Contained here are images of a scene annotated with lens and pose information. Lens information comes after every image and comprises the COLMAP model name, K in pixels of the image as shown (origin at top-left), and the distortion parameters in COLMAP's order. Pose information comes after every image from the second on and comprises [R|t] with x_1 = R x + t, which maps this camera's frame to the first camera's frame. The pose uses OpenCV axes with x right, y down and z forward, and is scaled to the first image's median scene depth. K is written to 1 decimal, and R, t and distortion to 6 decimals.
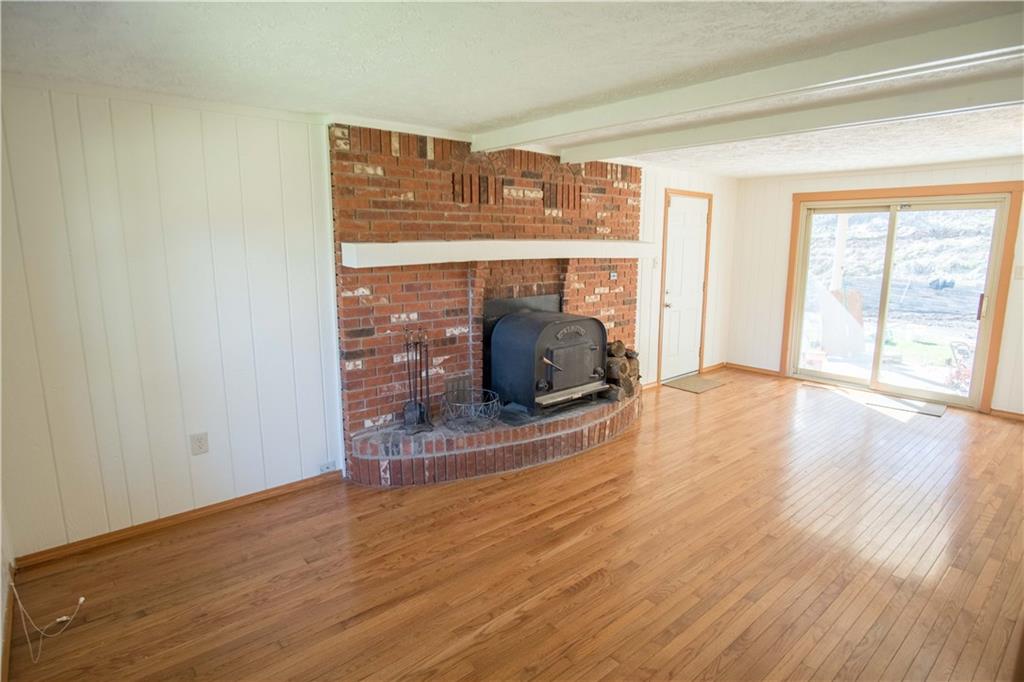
lens RADIAL K [[549.5, 0, 514.3], [0, 549.5, 341.9], [0, 0, 1]] dist [-0.030592, 0.001007]
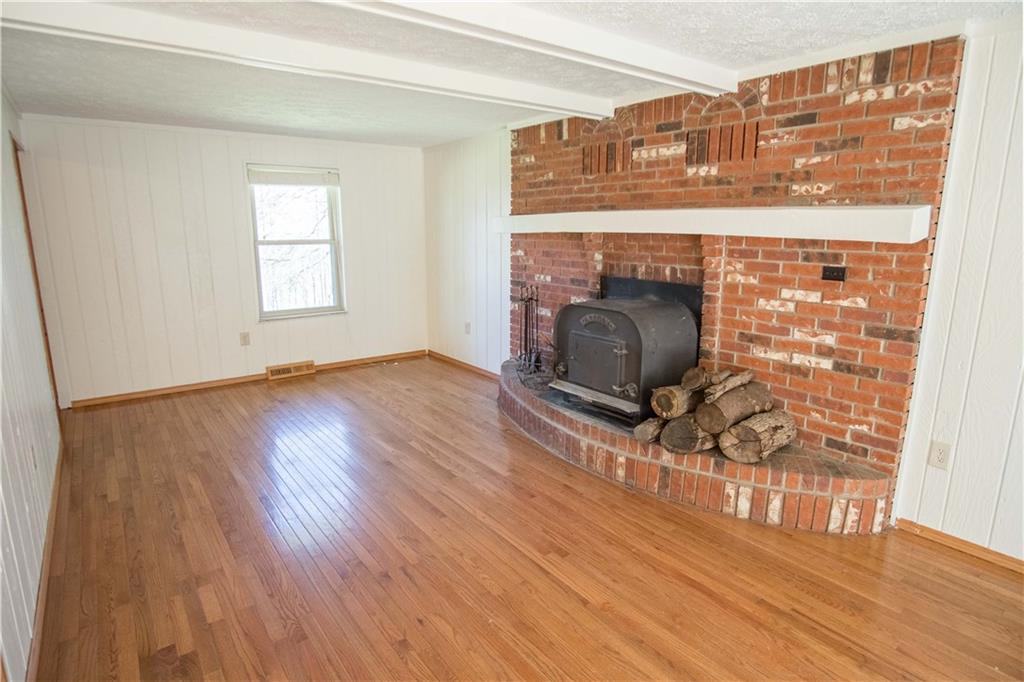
lens RADIAL K [[549.5, 0, 513.4], [0, 549.5, 340.3], [0, 0, 1]] dist [-0.030592, 0.001007]
pose [[-0.061373, 0.200399, -0.977790, 0.928167], [-0.183472, 0.960679, 0.208408, -0.140831], [0.981107, 0.192188, -0.022192, 0.912819]]
